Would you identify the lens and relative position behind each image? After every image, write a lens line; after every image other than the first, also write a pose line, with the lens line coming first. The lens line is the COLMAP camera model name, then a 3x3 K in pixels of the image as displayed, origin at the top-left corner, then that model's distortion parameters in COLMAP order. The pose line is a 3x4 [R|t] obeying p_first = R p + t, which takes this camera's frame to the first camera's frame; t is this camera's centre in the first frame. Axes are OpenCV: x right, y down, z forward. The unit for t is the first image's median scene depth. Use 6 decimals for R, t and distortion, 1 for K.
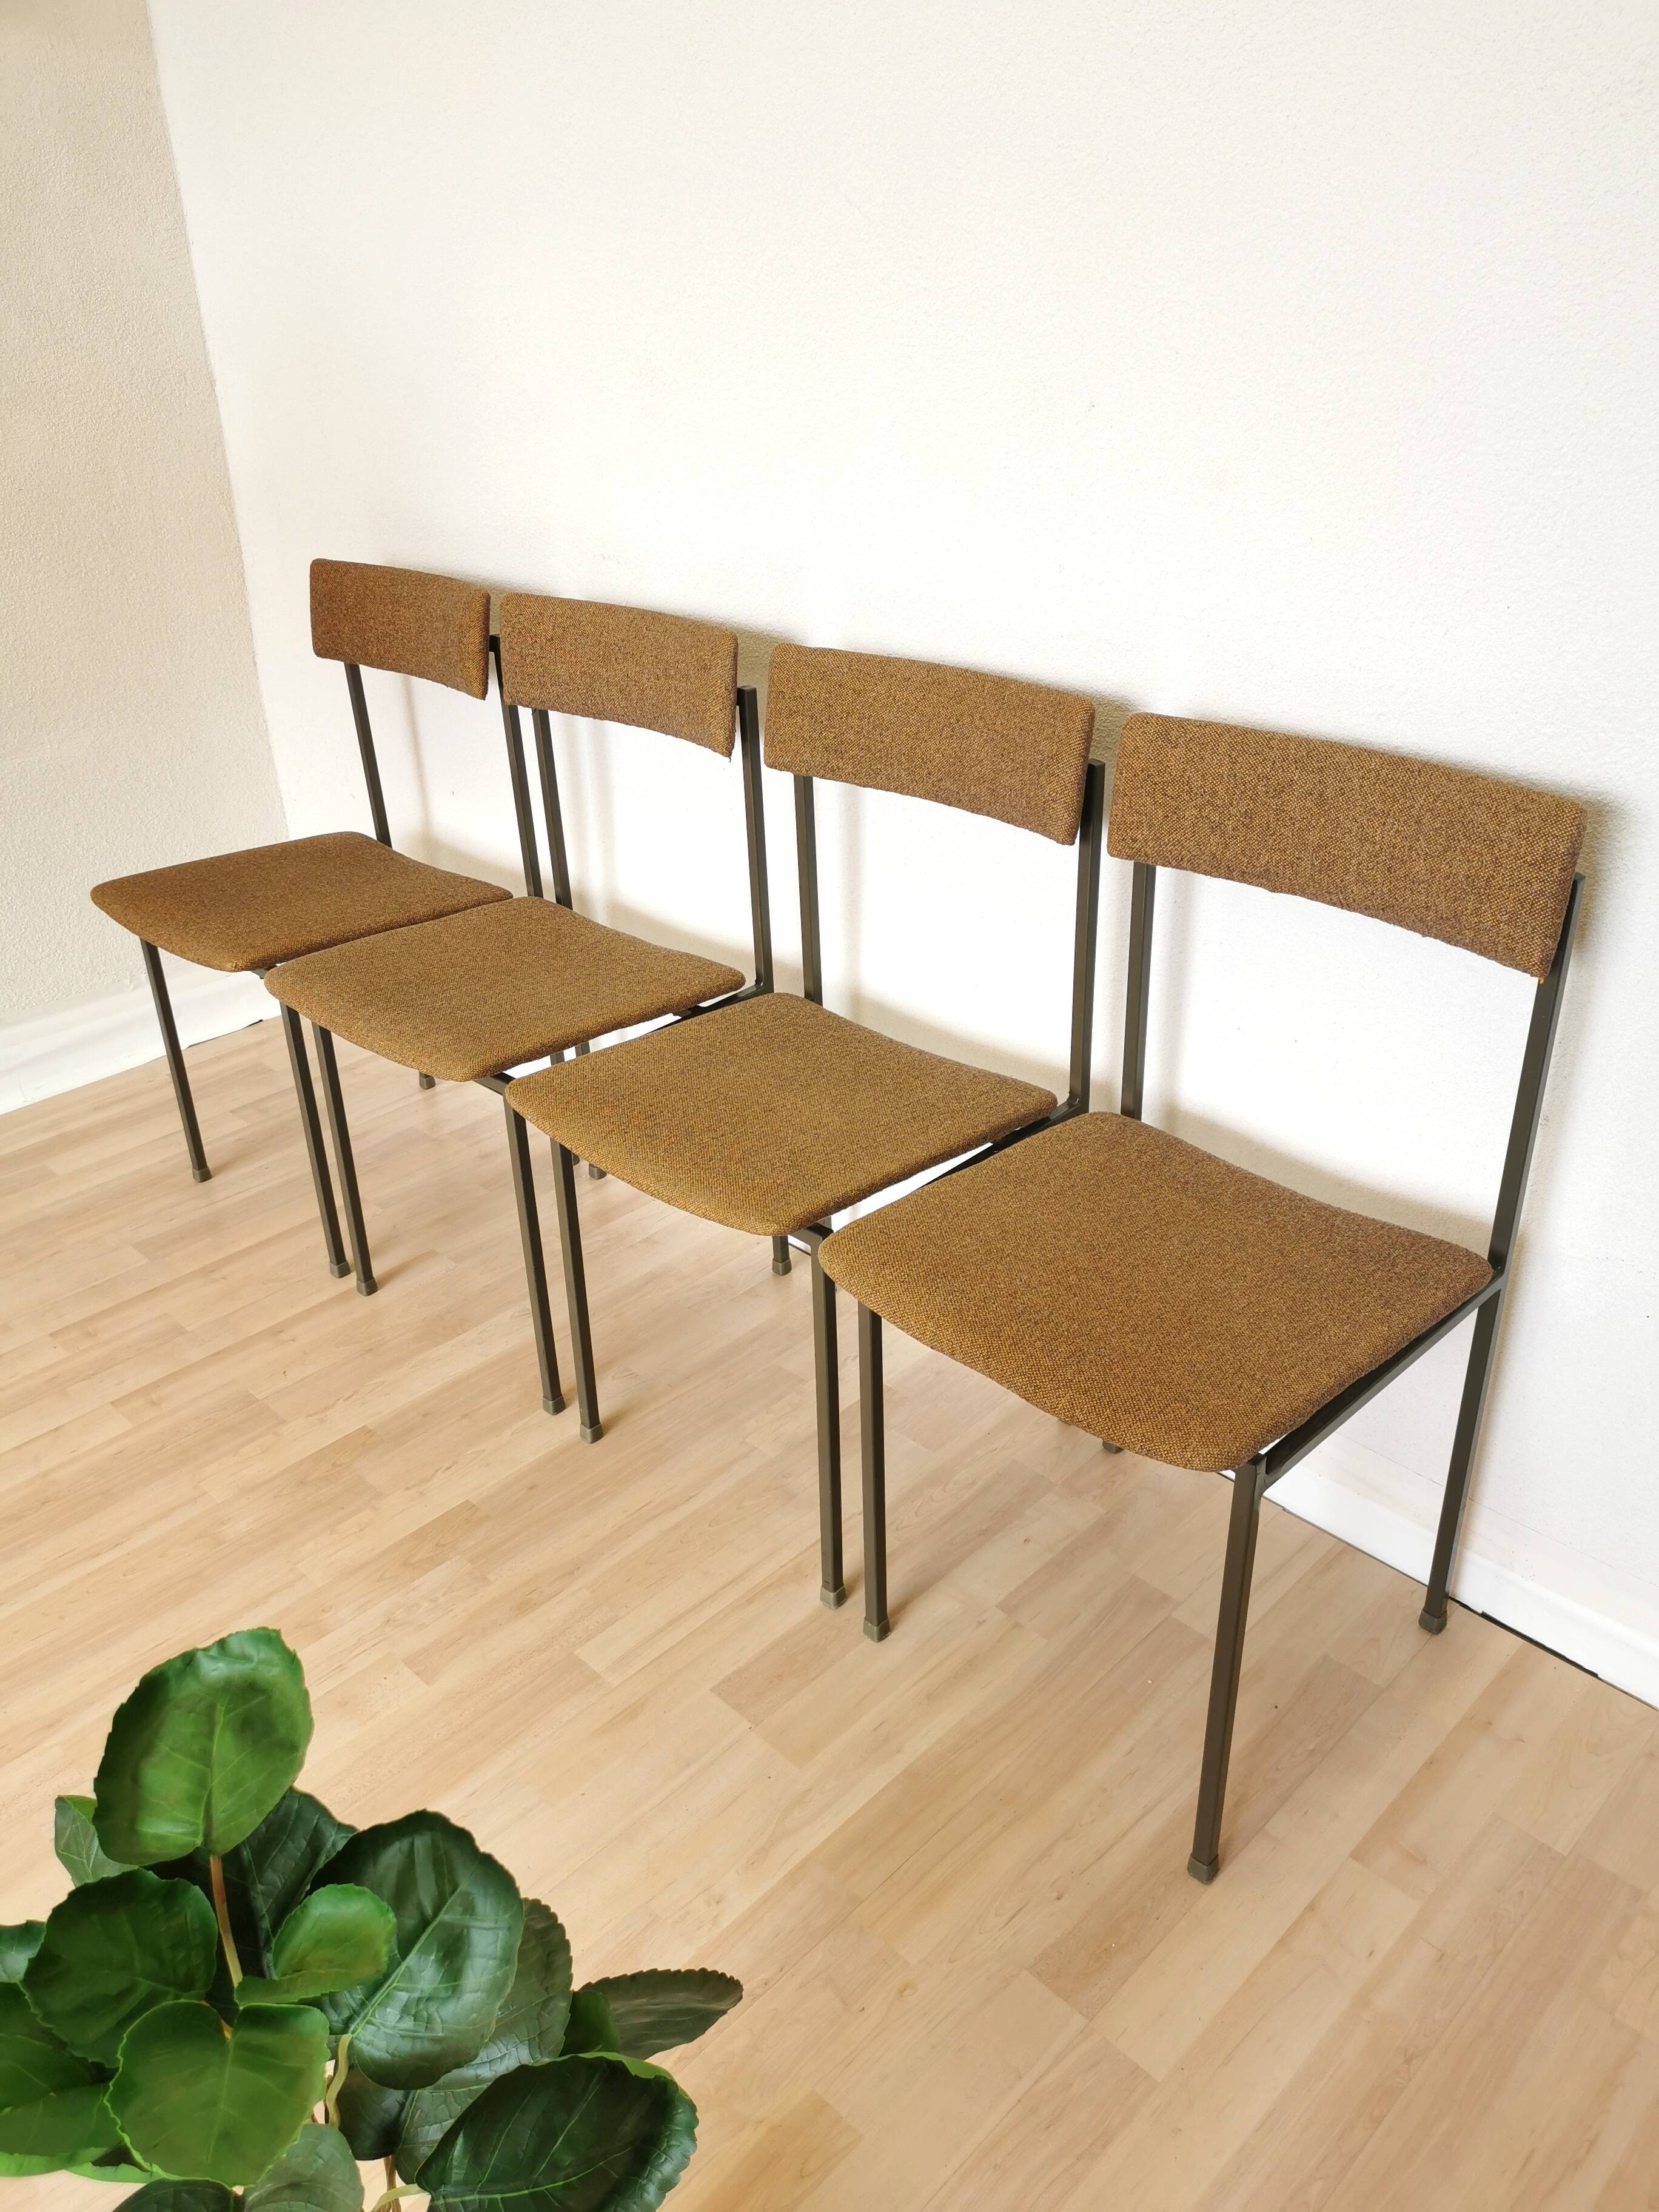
lens RADIAL K [[1699.0, 0, 829.0], [0, 1699.0, 1097.1], [0, 0, 1]] dist [0.053101, -0.056290]
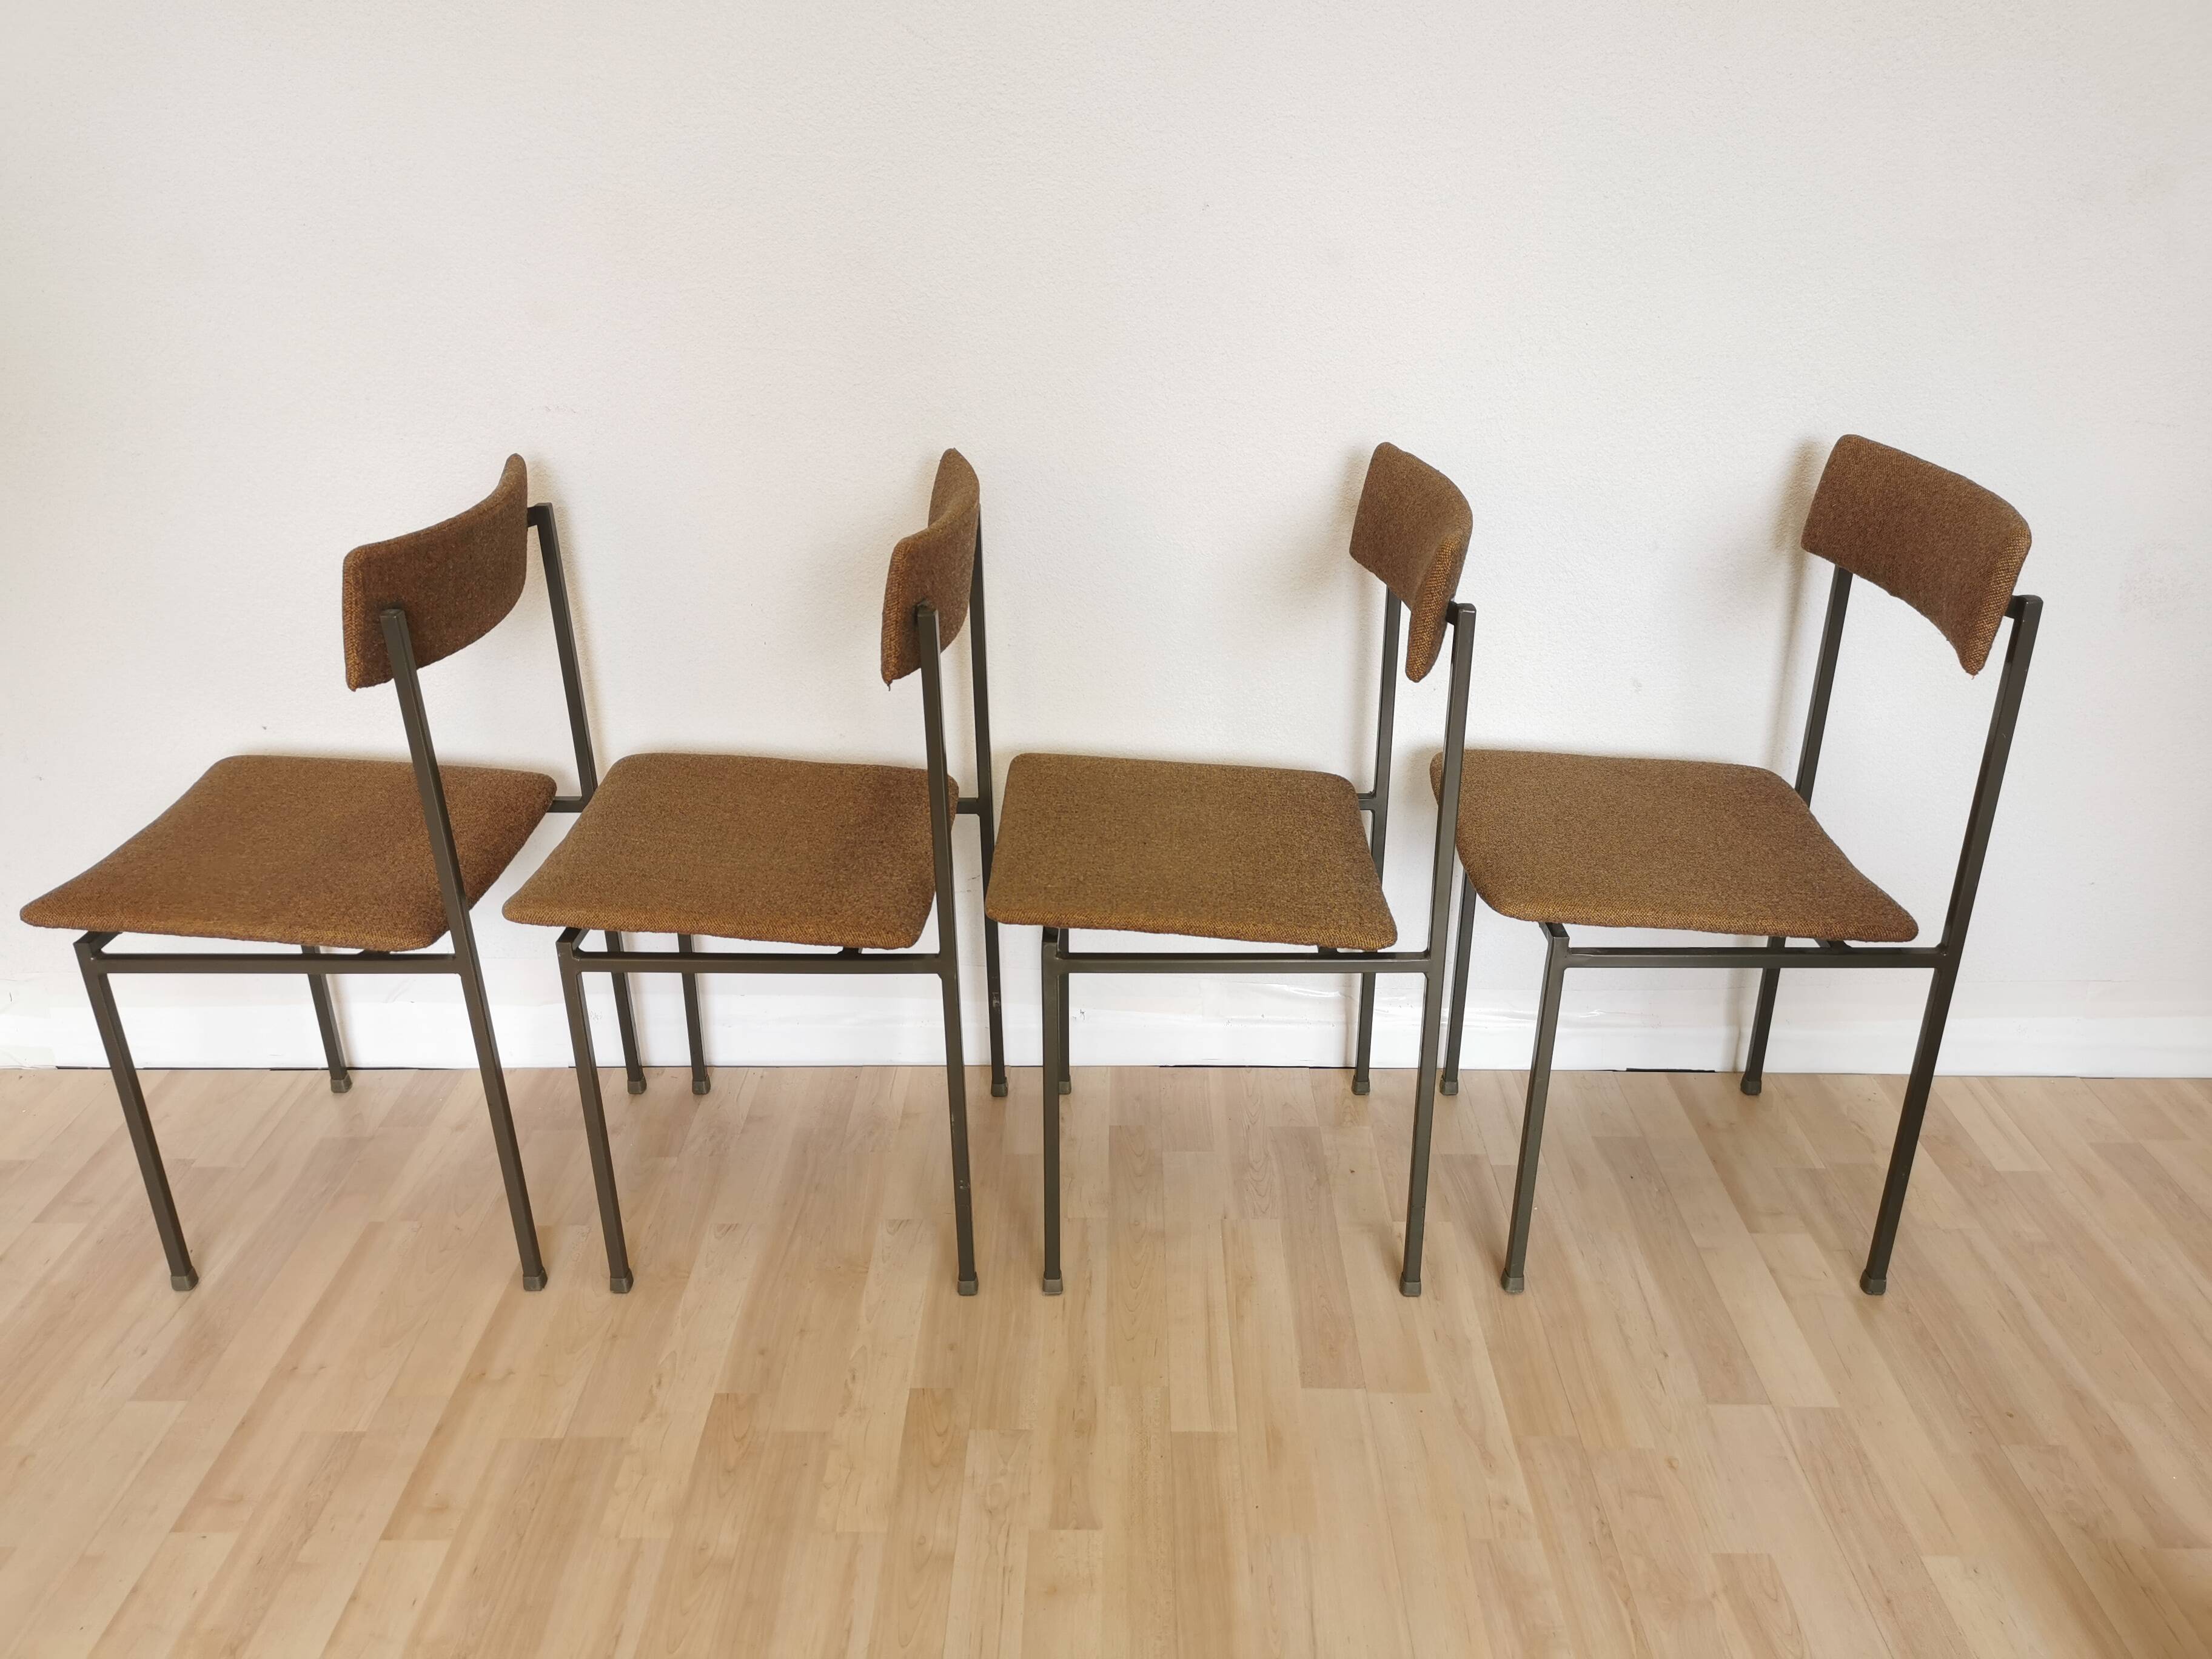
lens RADIAL K [[1695.3, 0, 1095.4], [0, 1695.3, 831.5], [0, 0, 1]] dist [0.055122, -0.054848]
pose [[0.722462, -0.272174, 0.635587, -0.659883], [0.313350, 0.948325, 0.049916, -0.066552], [-0.616329, 0.163099, 0.770414, 0.182317]]
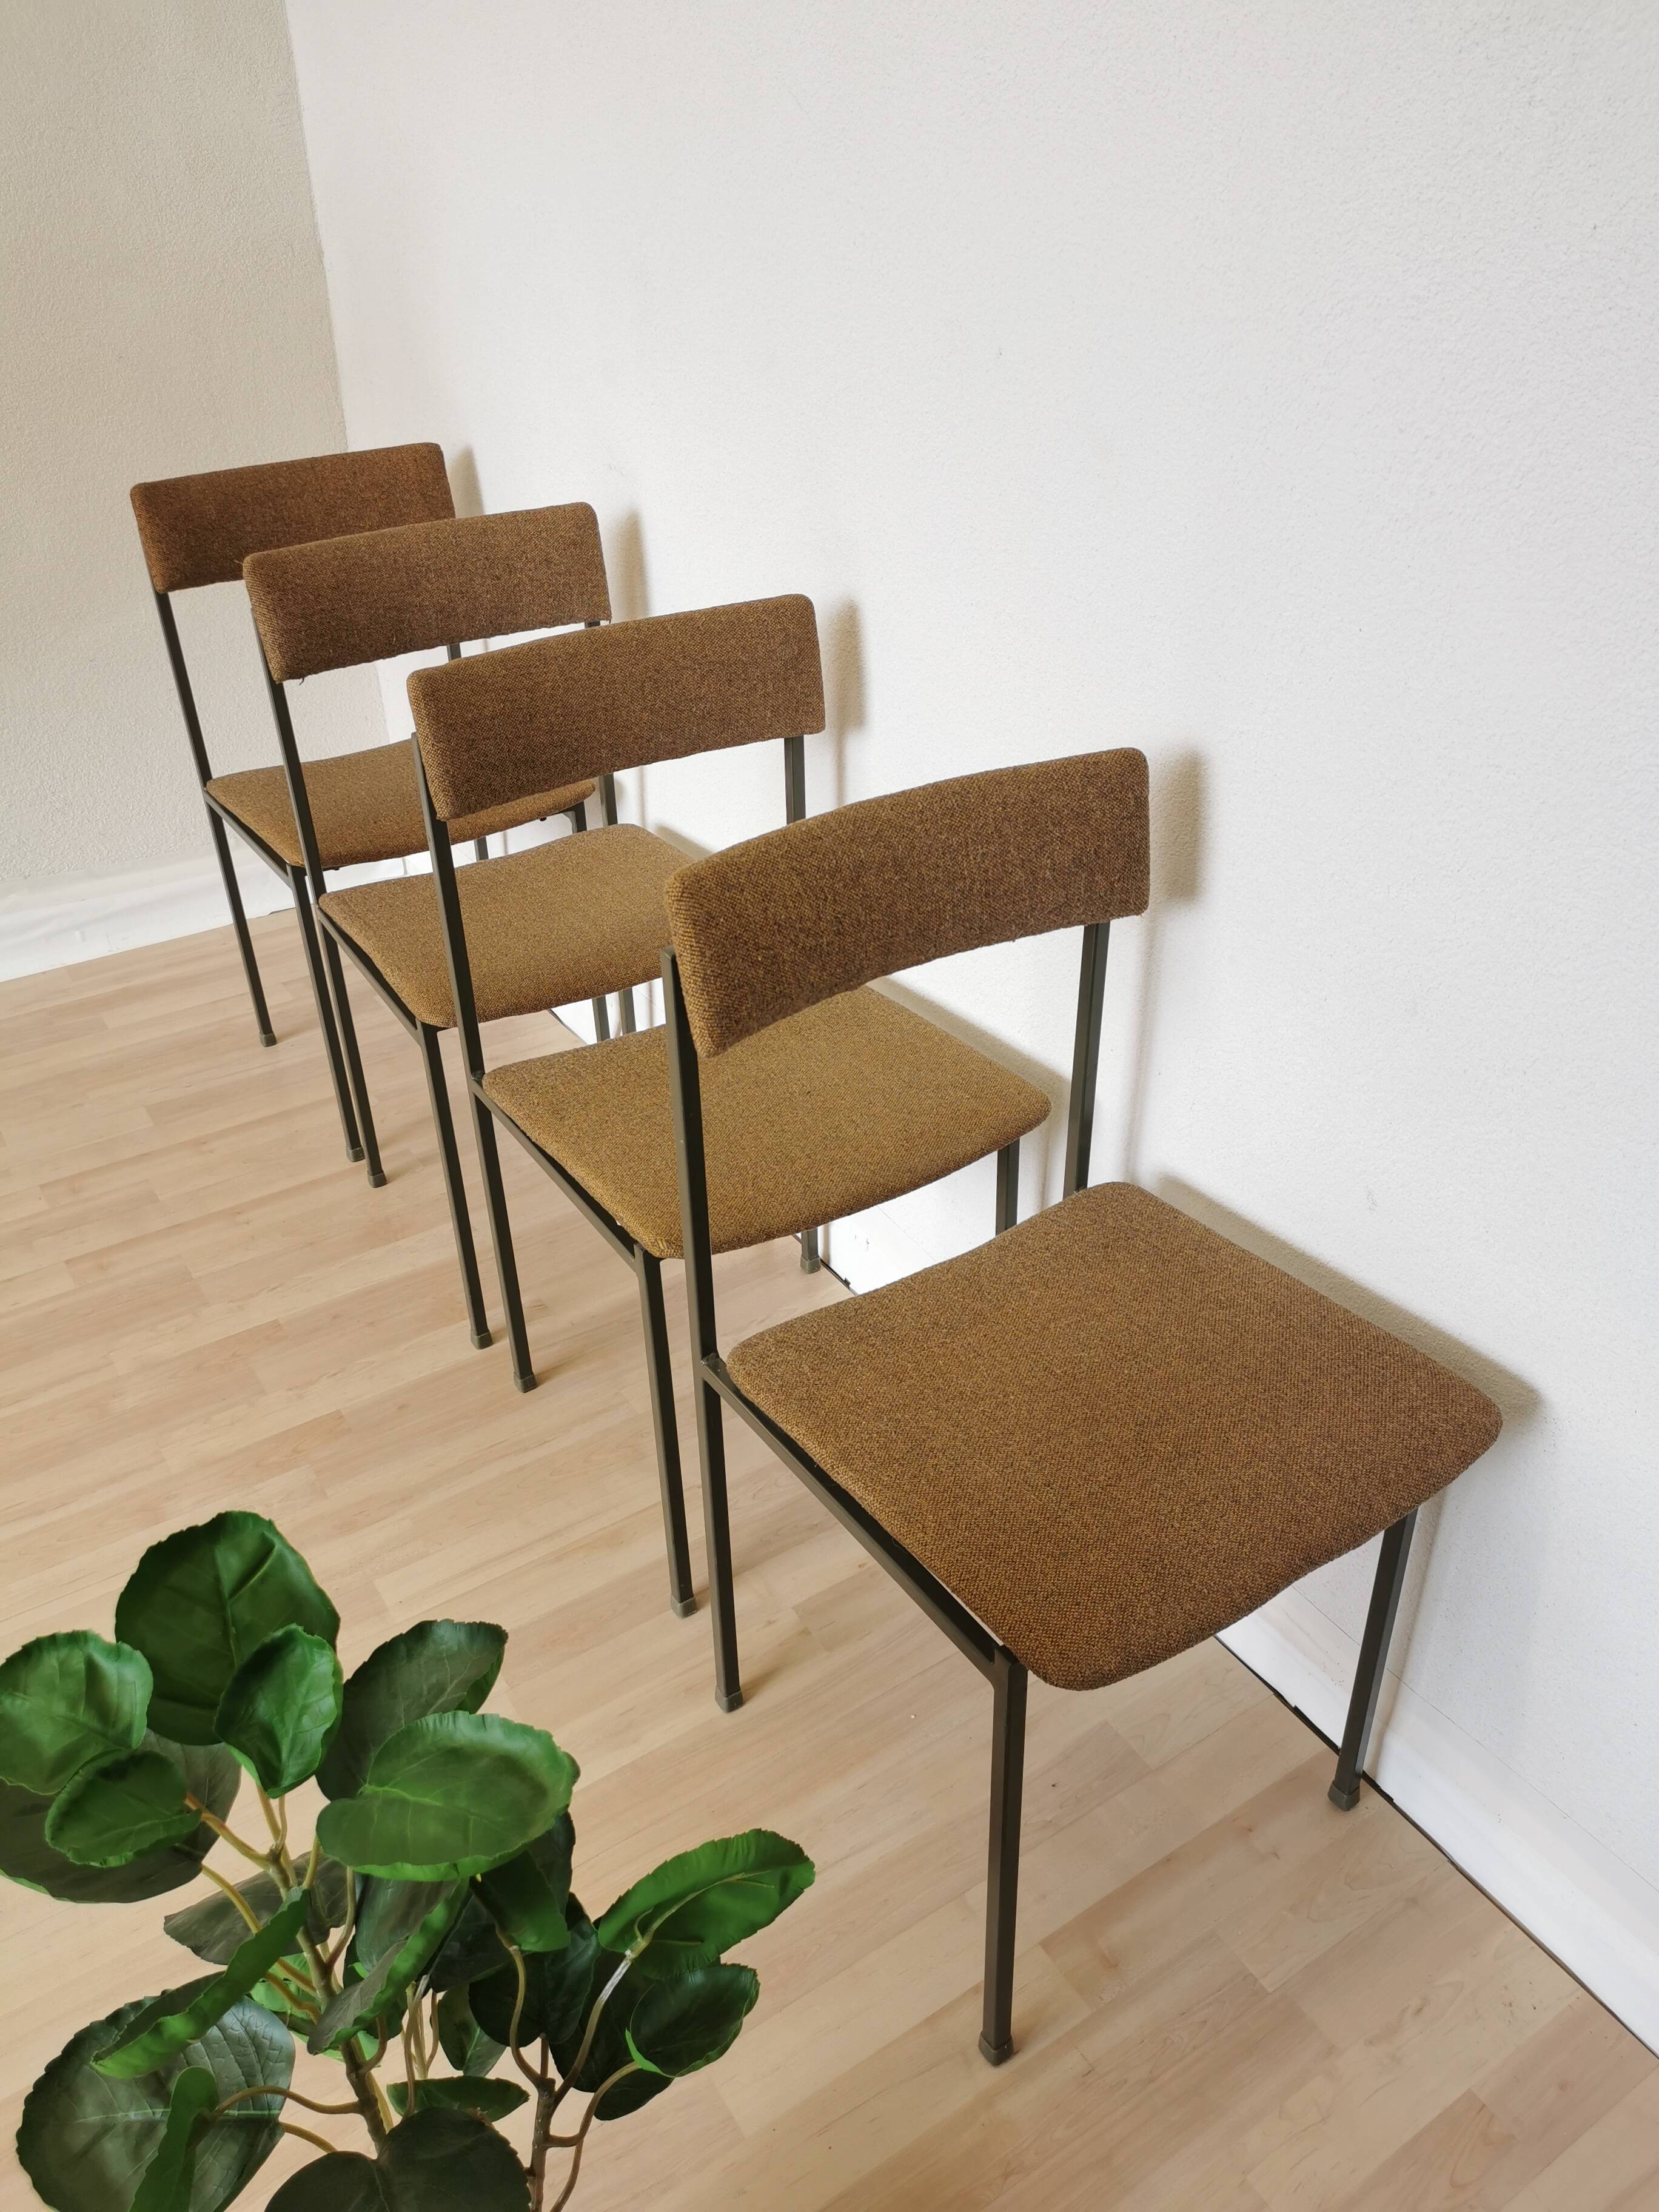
lens RADIAL K [[1699.0, 0, 829.0], [0, 1699.0, 1097.1], [0, 0, 1]] dist [0.053101, -0.056290]
pose [[0.977859, 0.124057, -0.168526, 0.230095], [-0.111145, 0.990245, 0.084038, -0.069787], [0.177308, -0.063447, 0.982108, 0.060775]]
